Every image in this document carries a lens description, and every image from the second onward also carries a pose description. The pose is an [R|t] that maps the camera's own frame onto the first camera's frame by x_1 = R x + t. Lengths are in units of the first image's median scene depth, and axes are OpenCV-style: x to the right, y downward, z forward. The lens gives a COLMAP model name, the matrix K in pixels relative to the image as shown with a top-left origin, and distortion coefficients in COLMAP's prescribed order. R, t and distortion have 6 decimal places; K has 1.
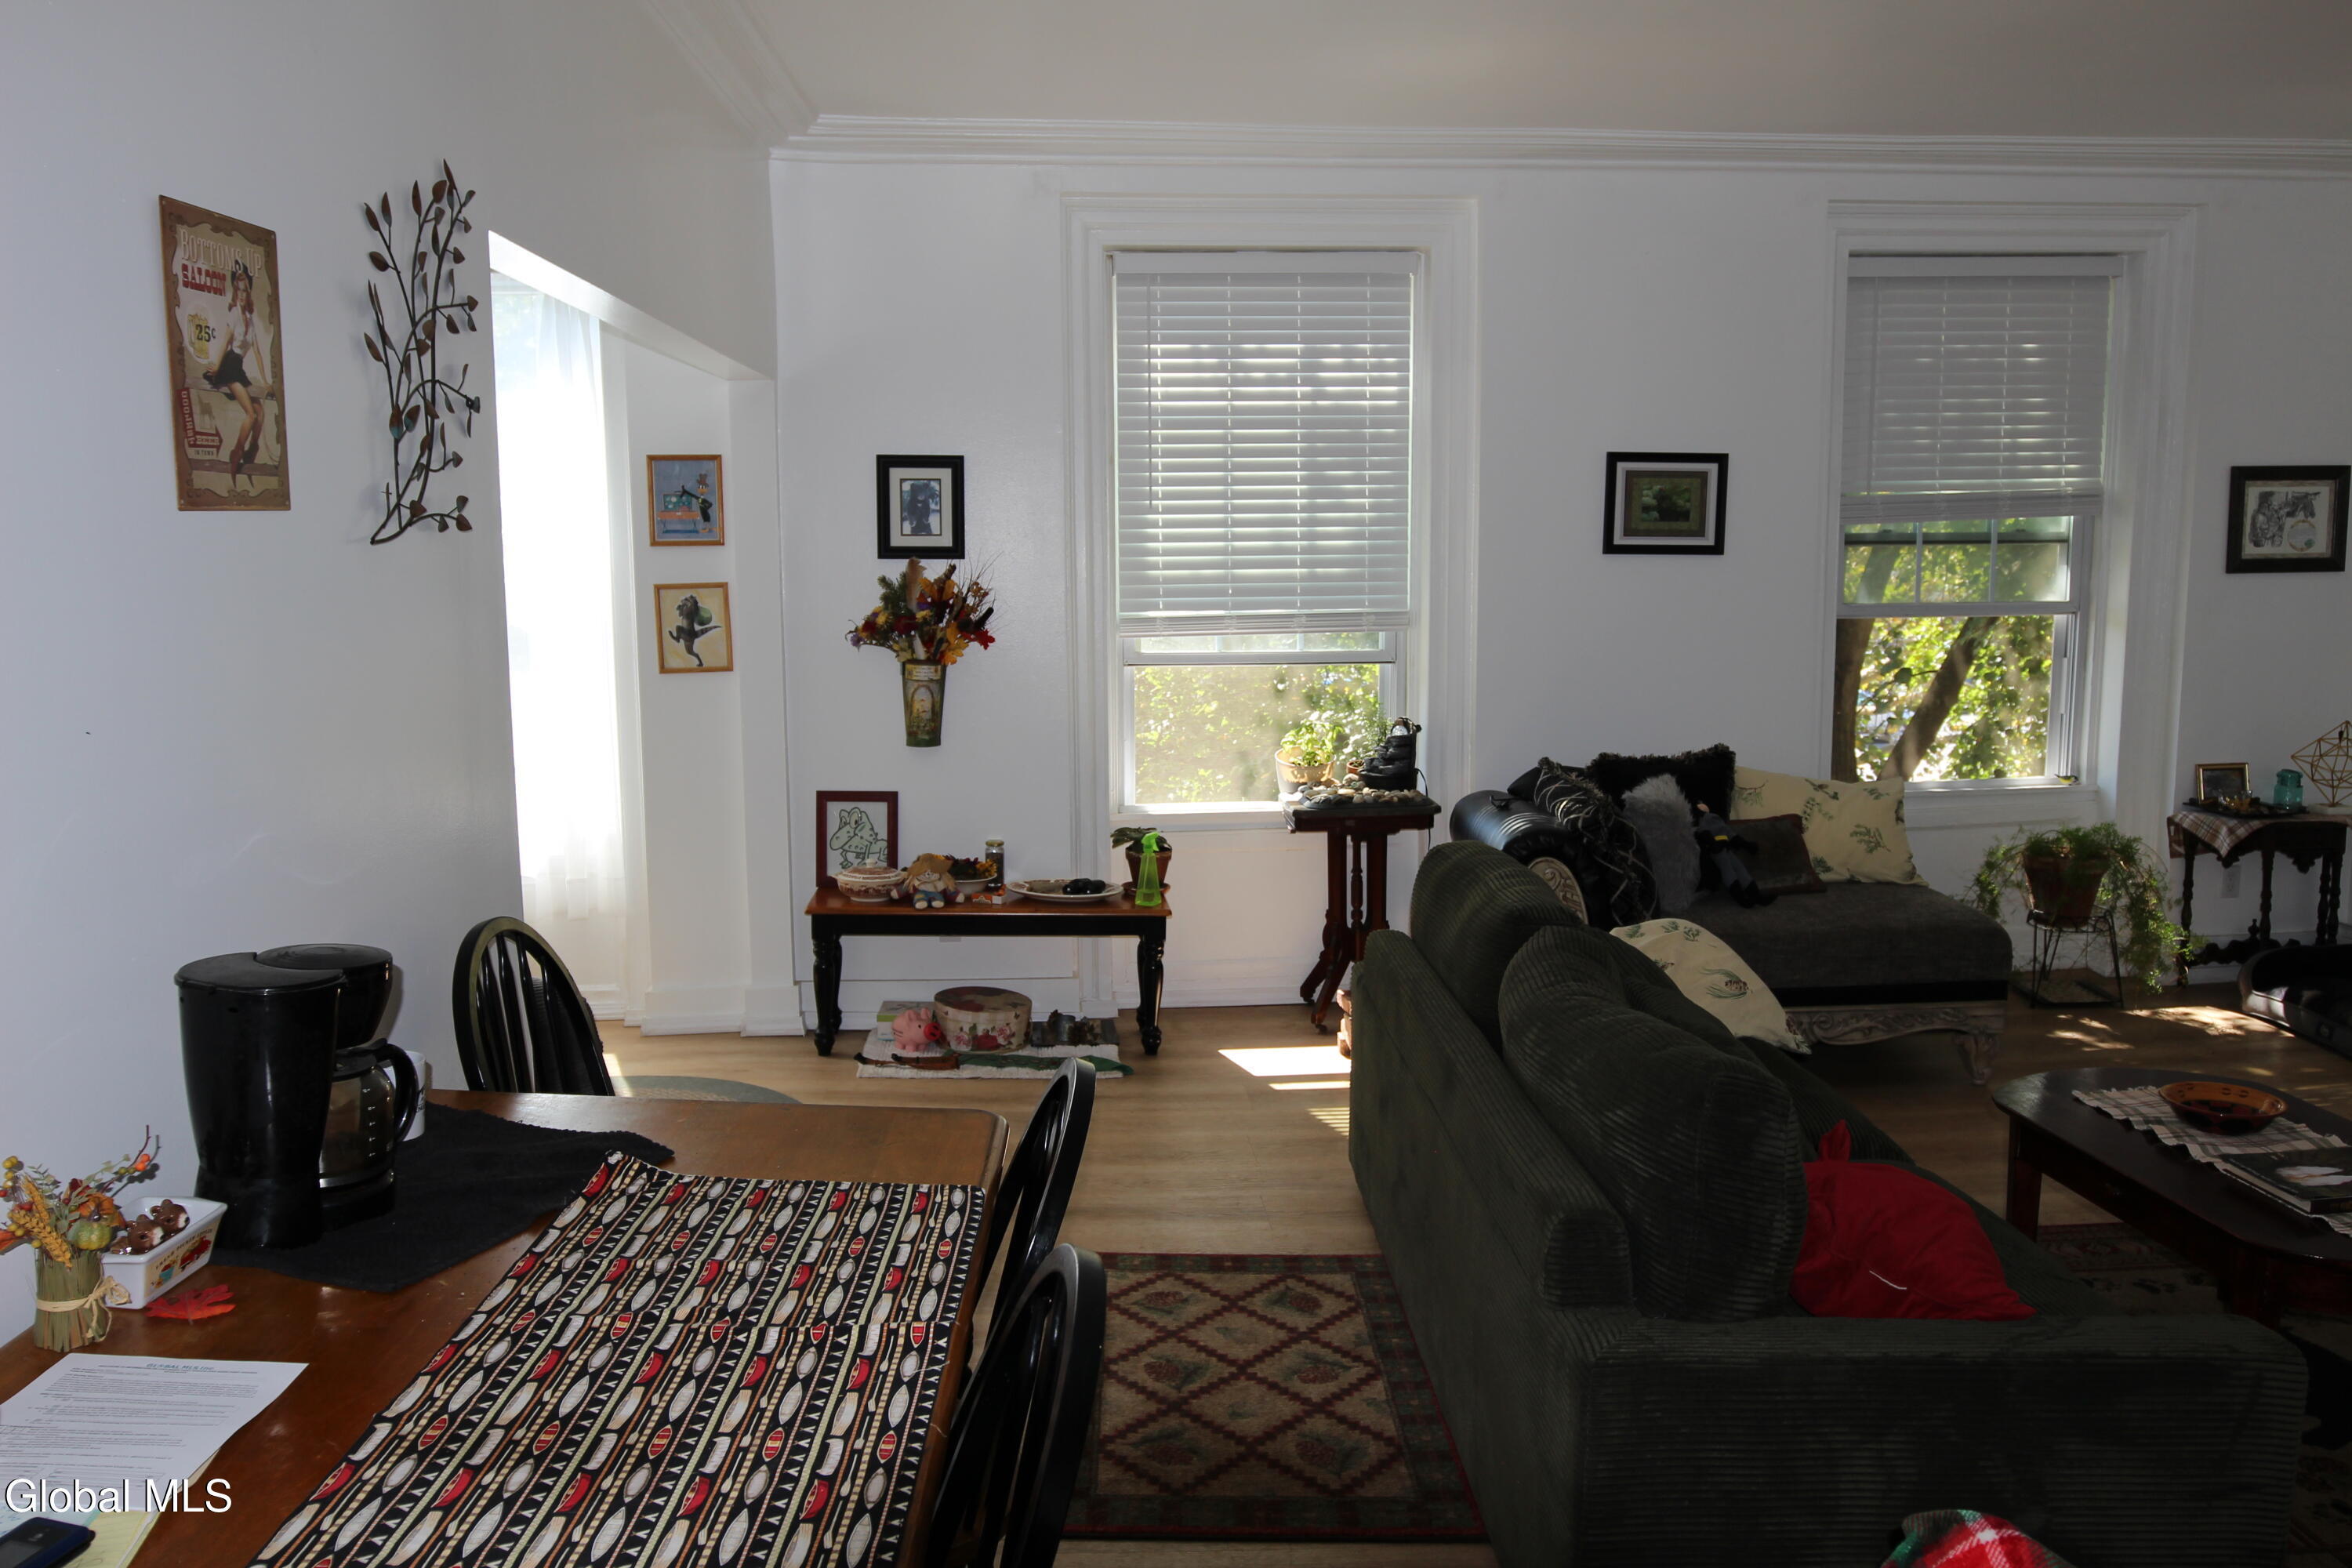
lens RADIAL K [[1763.7, 0, 1178.4], [0, 1763.7, 762.6], [0, 0, 1]] dist [-0.028550, -0.005973]
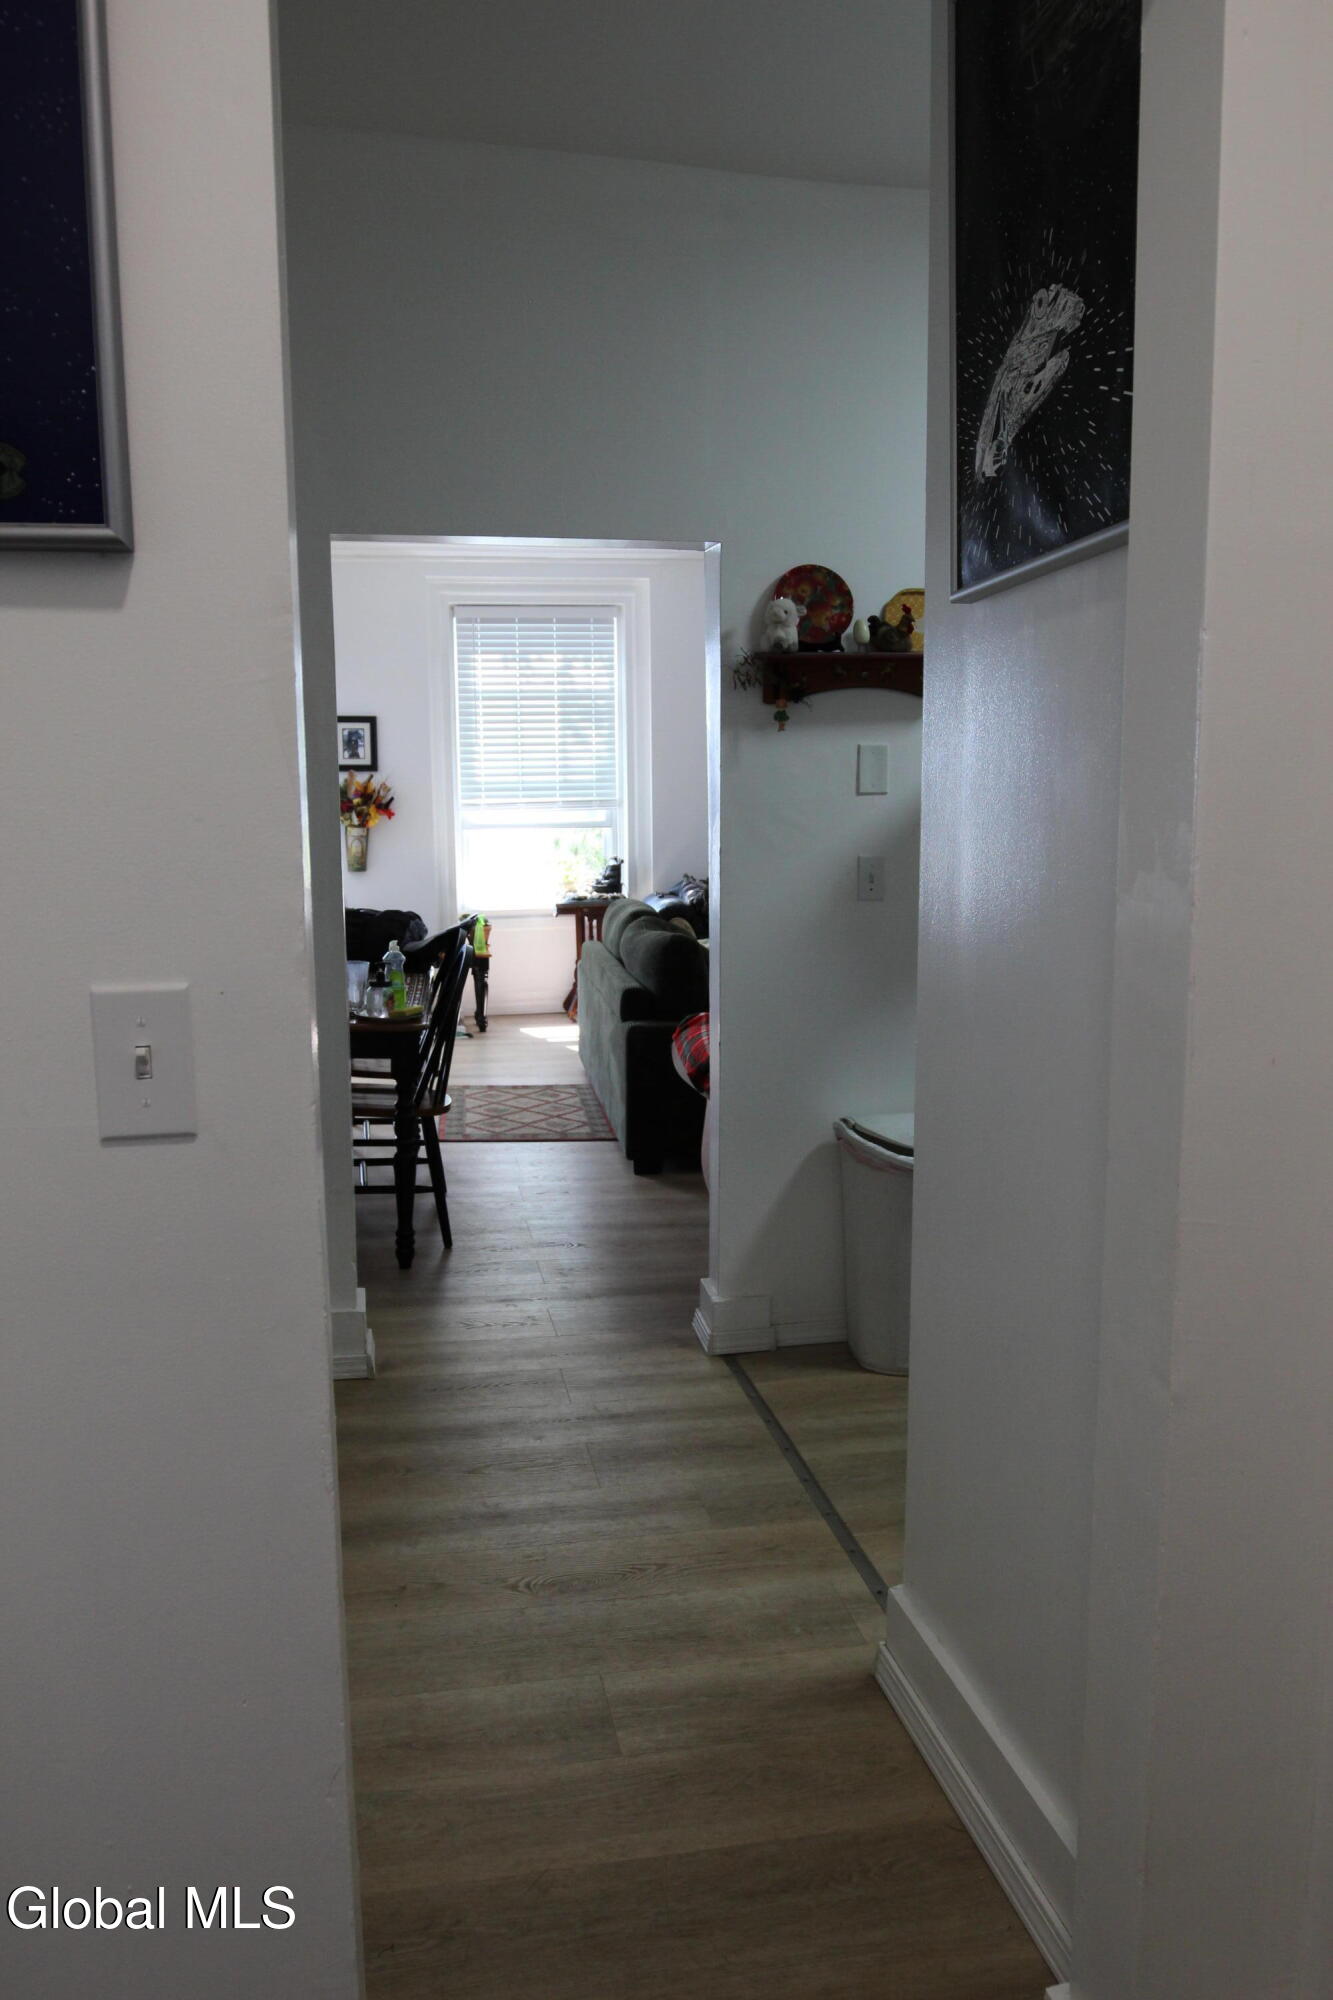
lens RADIAL K [[1499.8, 0, 658.9], [0, 1499.8, 998.8], [0, 0, 1]] dist [-0.028550, -0.005973]
pose [[0.994519, -0.021408, 0.102343, 0.008321], [0.019508, 0.999619, 0.019533, 0.101126], [-0.102722, -0.017430, 0.994557, -0.619731]]
